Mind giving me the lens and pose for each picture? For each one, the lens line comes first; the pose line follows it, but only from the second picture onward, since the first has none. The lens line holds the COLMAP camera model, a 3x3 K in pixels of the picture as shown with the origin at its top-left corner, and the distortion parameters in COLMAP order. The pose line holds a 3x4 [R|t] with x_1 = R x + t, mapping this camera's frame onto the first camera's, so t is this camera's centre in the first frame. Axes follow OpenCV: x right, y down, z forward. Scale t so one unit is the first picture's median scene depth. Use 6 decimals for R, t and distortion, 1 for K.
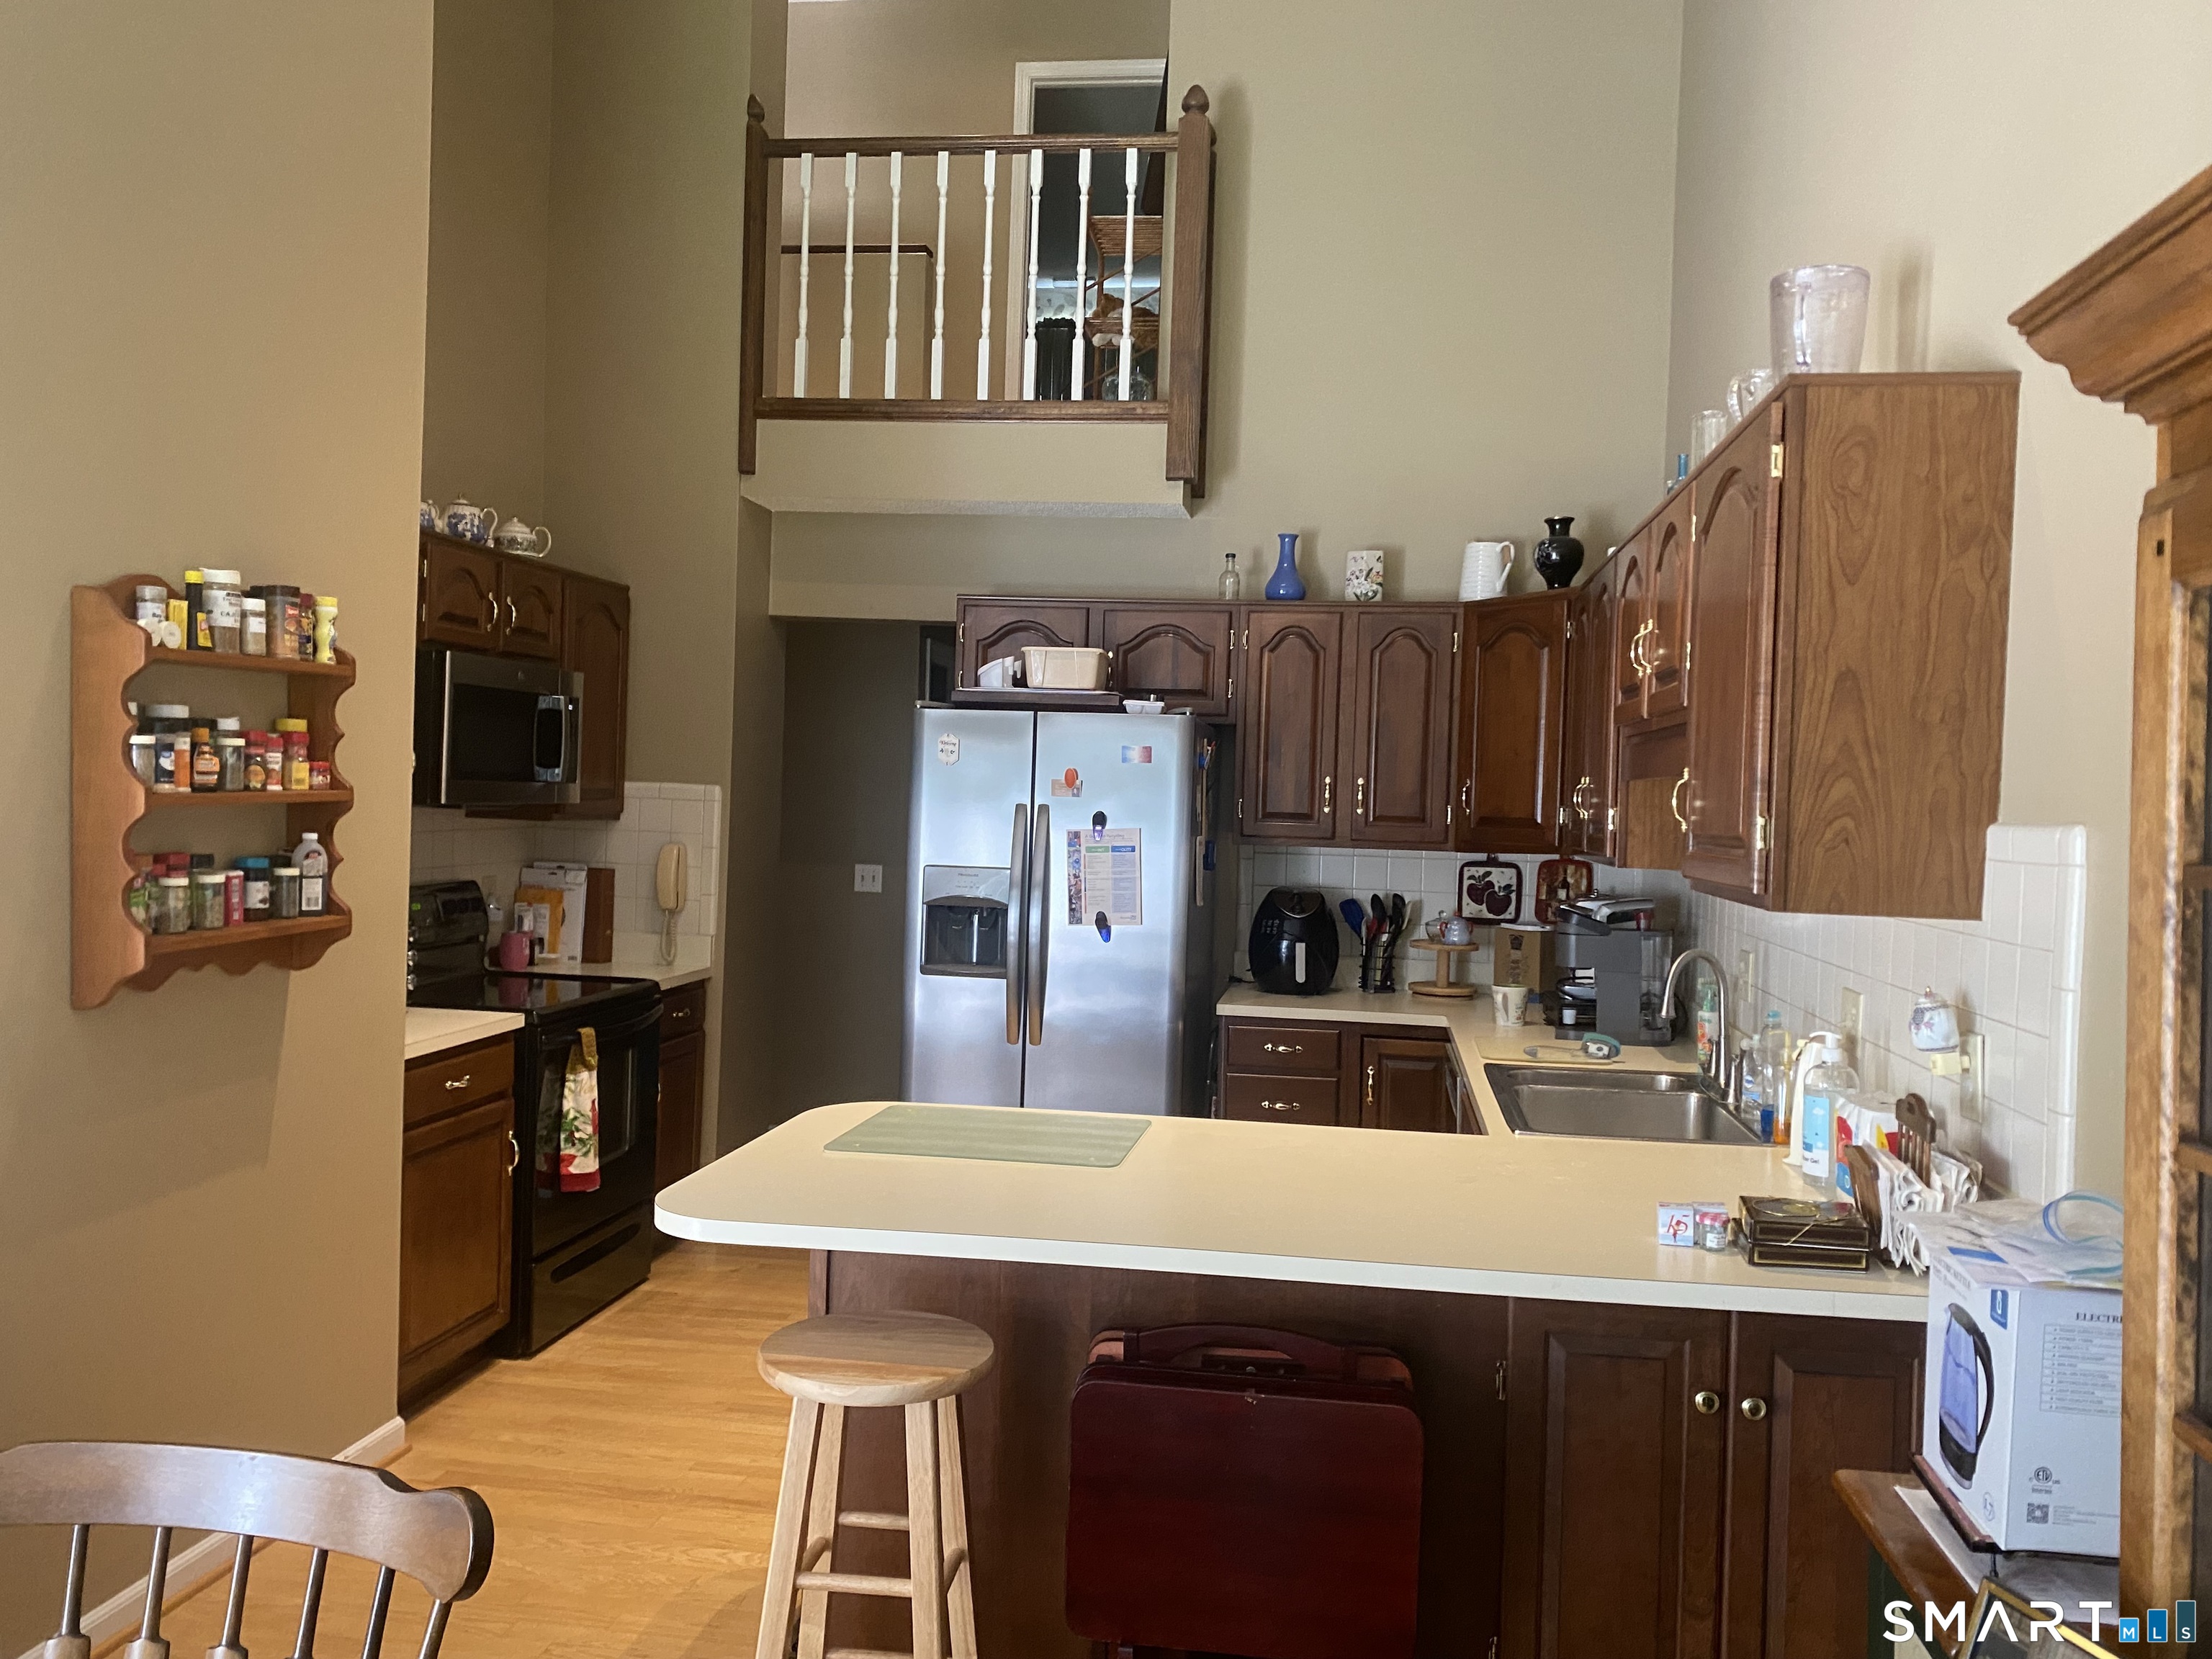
lens RADIAL K [[1674.1, 0, 1075.8], [0, 1674.1, 804.8], [0, 0, 1]] dist [0.039357, -0.038568]
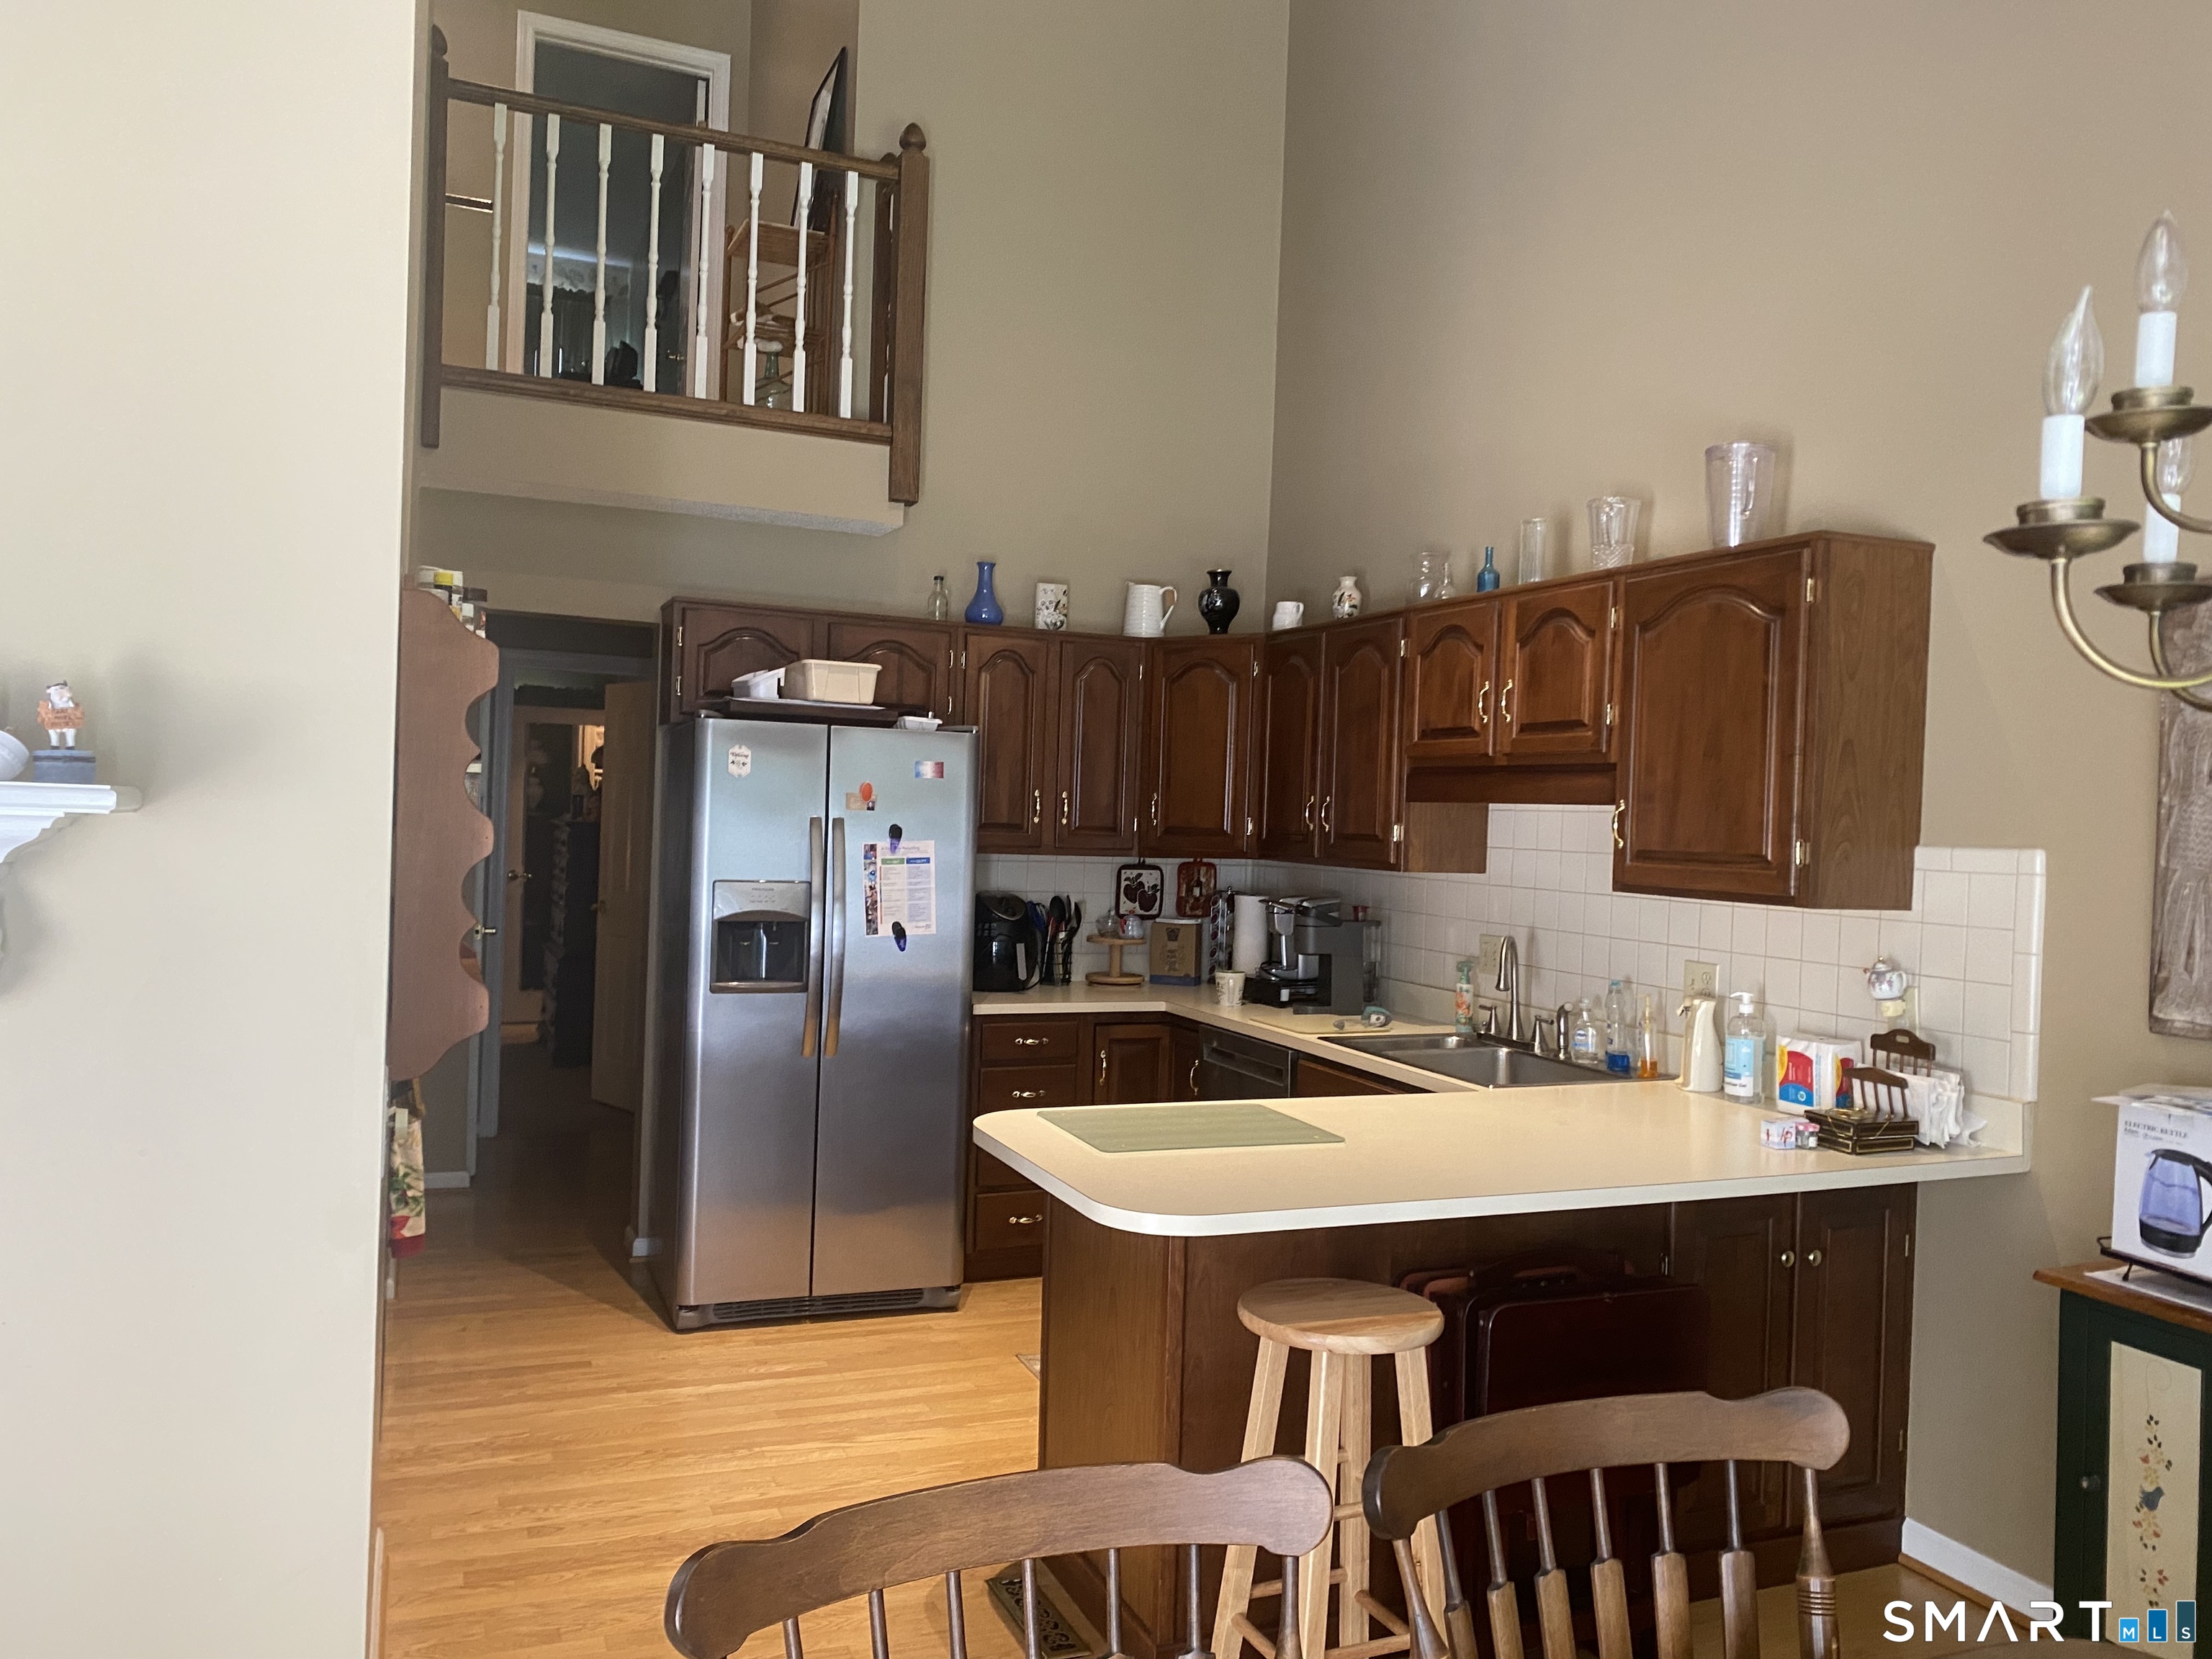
lens RADIAL K [[1674.1, 0, 1103.6], [0, 1674.1, 817.1], [0, 0, 1]] dist [0.039357, -0.038568]
pose [[0.853838, -0.001581, 0.520537, -0.399873], [-0.005297, 0.999917, 0.011725, -0.012882], [-0.520512, -0.012769, 0.853759, 0.047467]]
